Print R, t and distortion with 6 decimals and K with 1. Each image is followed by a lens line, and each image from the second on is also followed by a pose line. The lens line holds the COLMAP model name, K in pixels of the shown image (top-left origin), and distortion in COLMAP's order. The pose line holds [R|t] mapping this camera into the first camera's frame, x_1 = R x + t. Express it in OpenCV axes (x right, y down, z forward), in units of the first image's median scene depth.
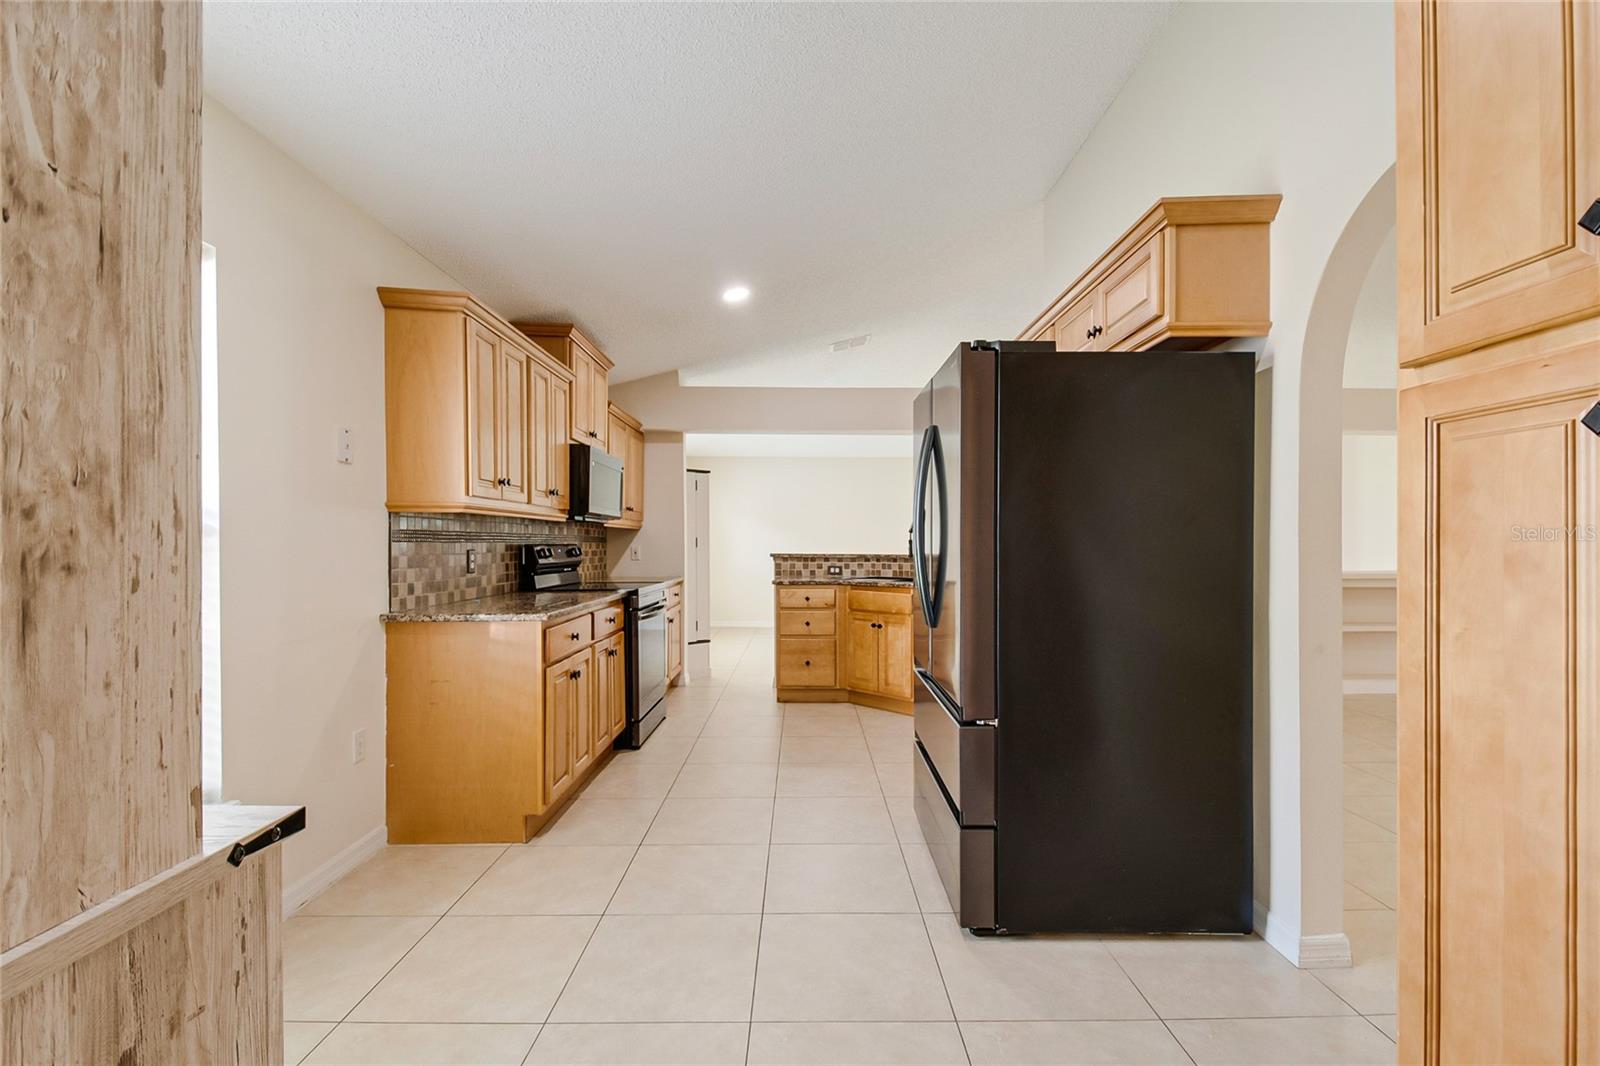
lens RADIAL K [[689.8, 0, 805.4], [0, 689.8, 551.0], [0, 0, 1]] dist [0.001256, 0.000056]
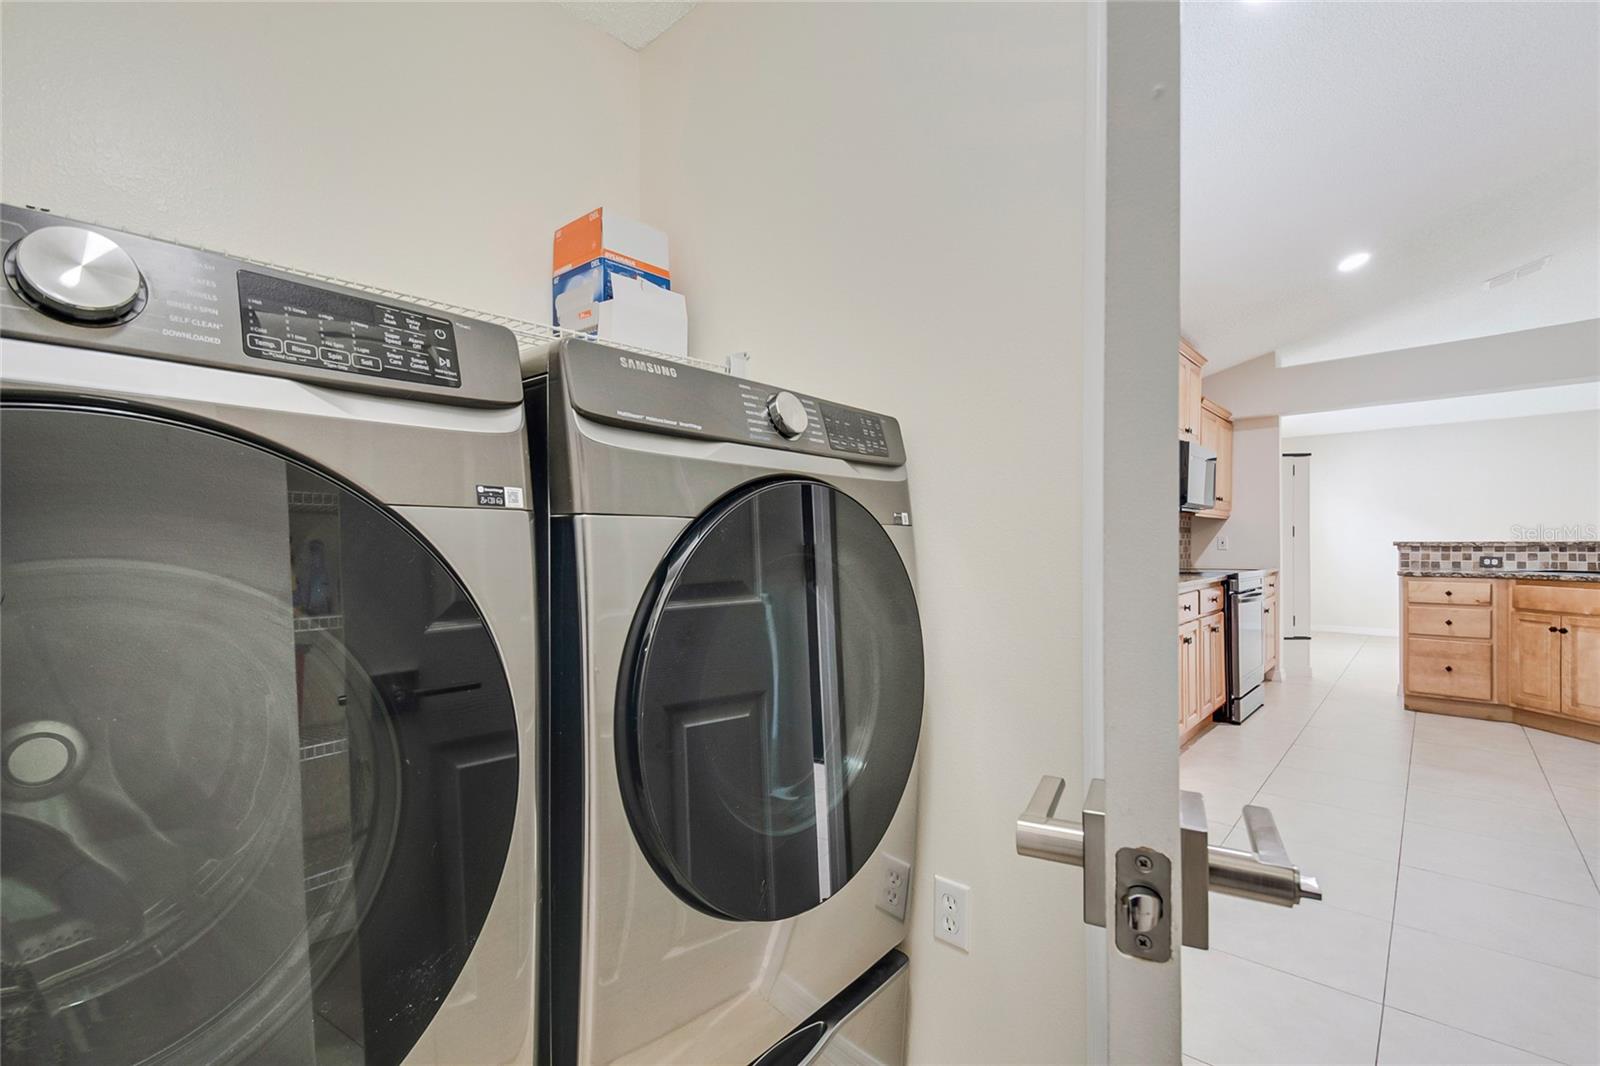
lens RADIAL K [[674.5, 0, 862.1], [0, 674.5, 541.8], [0, 0, 1]] dist [0.000491, -0.012788]
pose [[0.754160, -0.003036, -0.656684, 0.000081], [0.000362, 0.999991, -0.004208, 0.007914], [0.656691, 0.002935, 0.754154, -0.104904]]
